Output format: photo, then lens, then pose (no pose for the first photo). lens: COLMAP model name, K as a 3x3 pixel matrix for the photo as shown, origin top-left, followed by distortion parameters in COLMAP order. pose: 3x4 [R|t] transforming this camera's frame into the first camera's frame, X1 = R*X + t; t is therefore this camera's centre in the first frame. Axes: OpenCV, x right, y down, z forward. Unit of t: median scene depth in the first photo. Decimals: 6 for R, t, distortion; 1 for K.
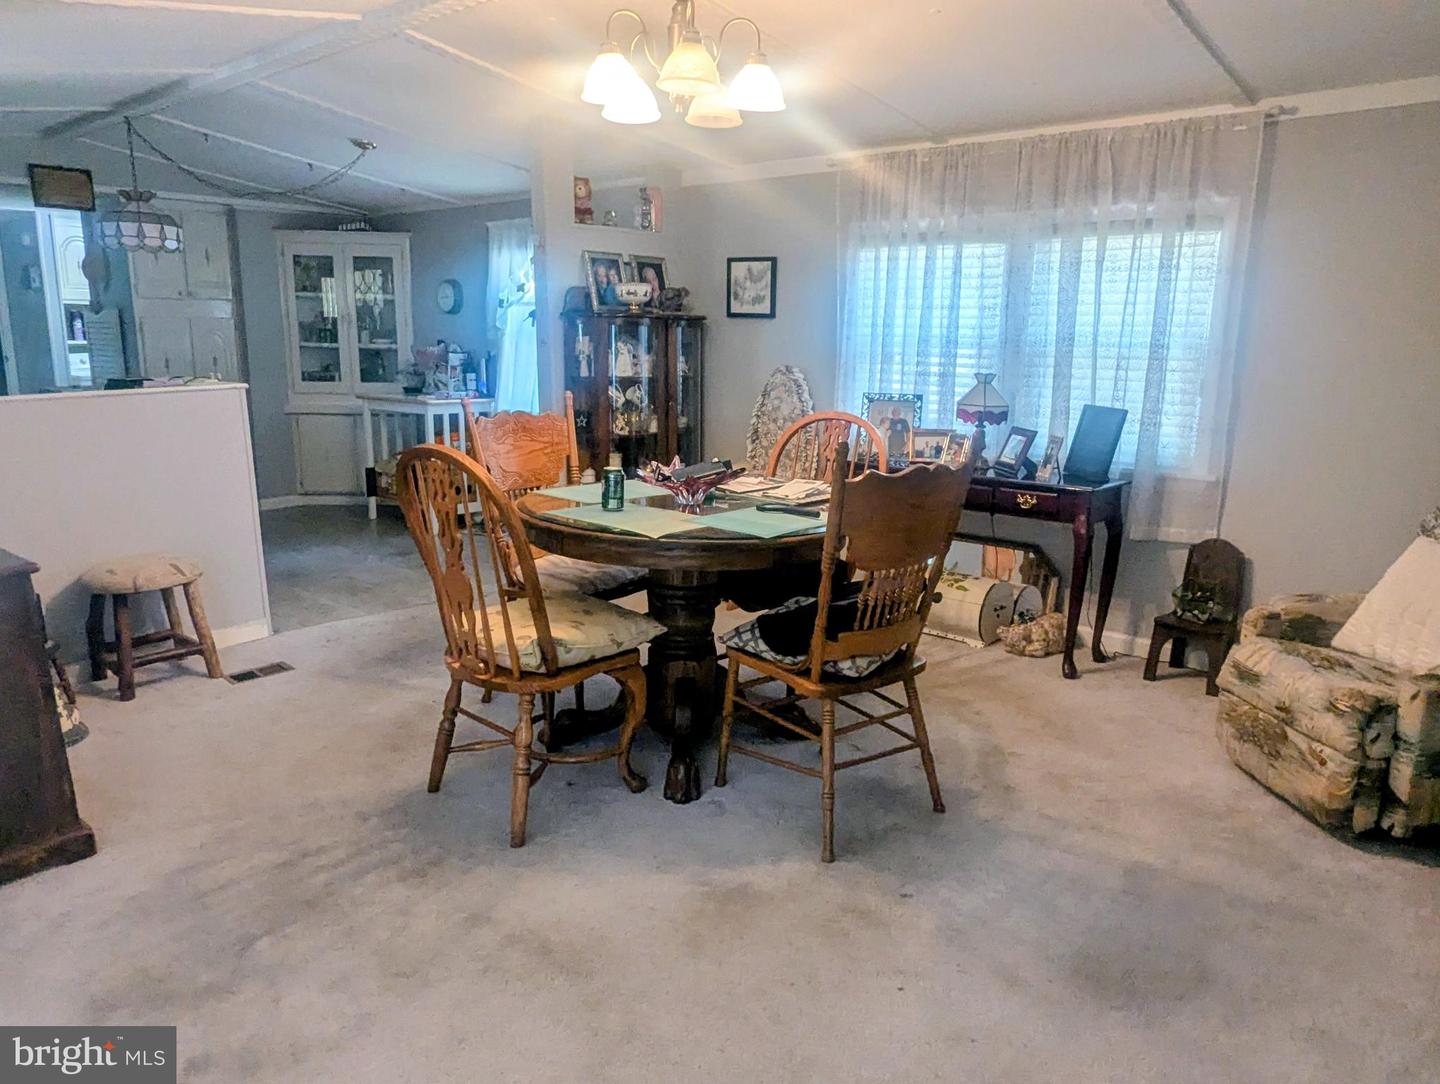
lens RADIAL K [[999.7, 0, 716.9], [0, 999.7, 551.9], [0, 0, 1]] dist [0.000476, -0.000661]
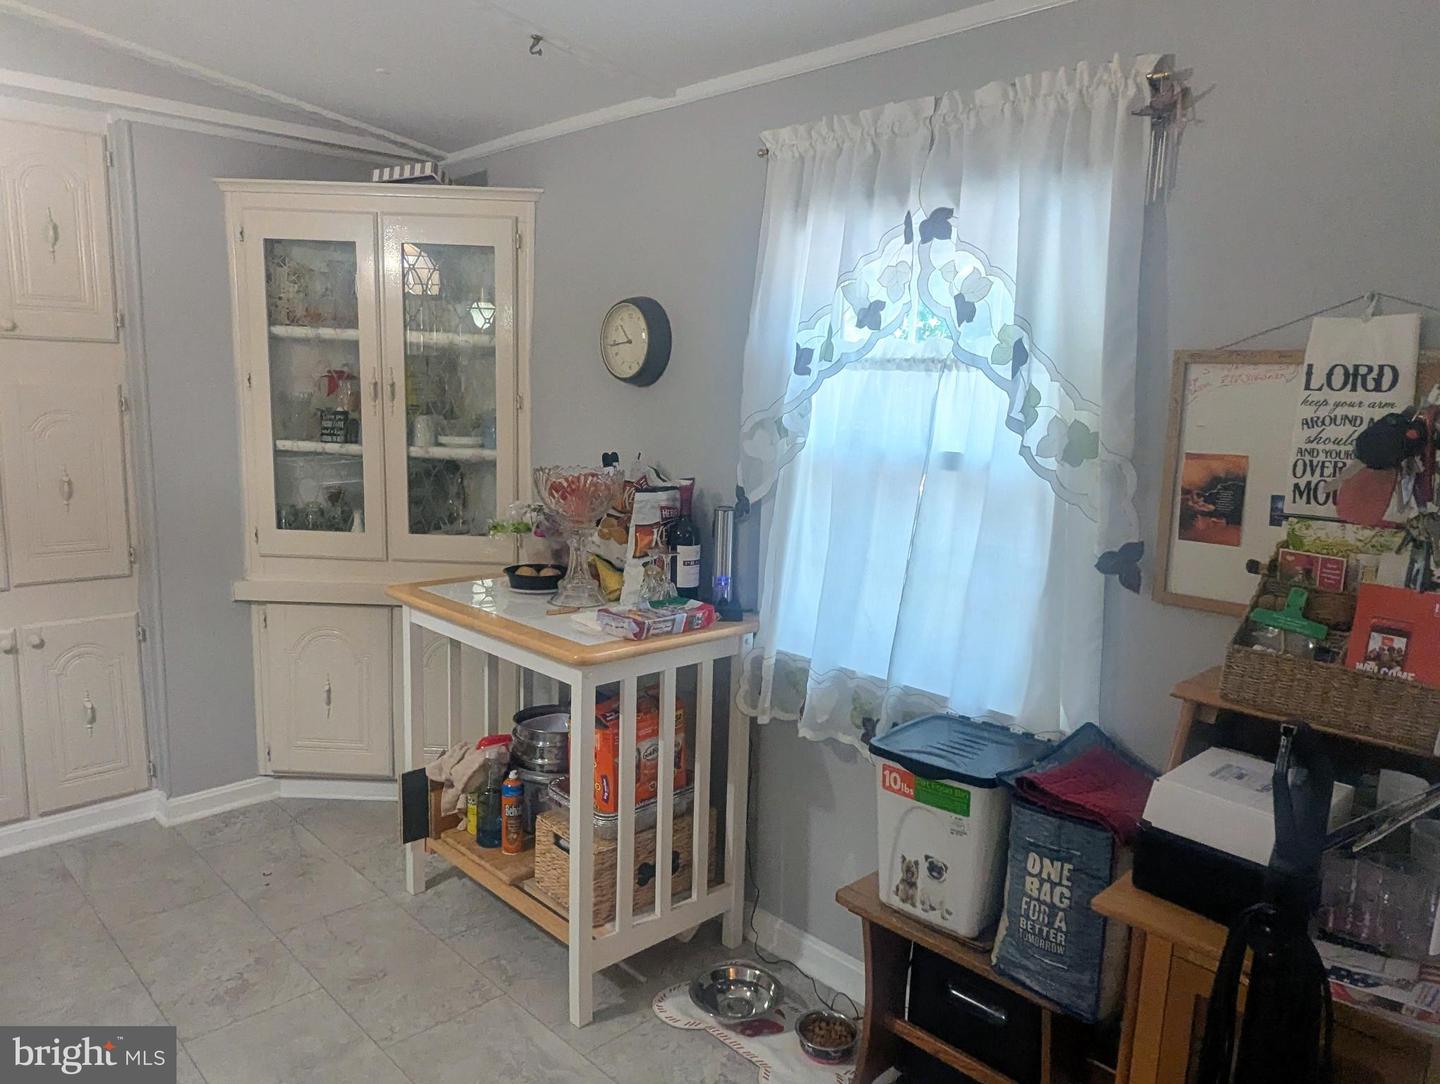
lens RADIAL K [[999.7, 0, 716.9], [0, 999.7, 551.9], [0, 0, 1]] dist [0.000476, -0.000661]
pose [[0.996132, 0.030786, -0.082297, -0.197242], [-0.034676, 0.998327, -0.046260, -0.153837], [0.080735, 0.048935, 0.995534, 0.609808]]
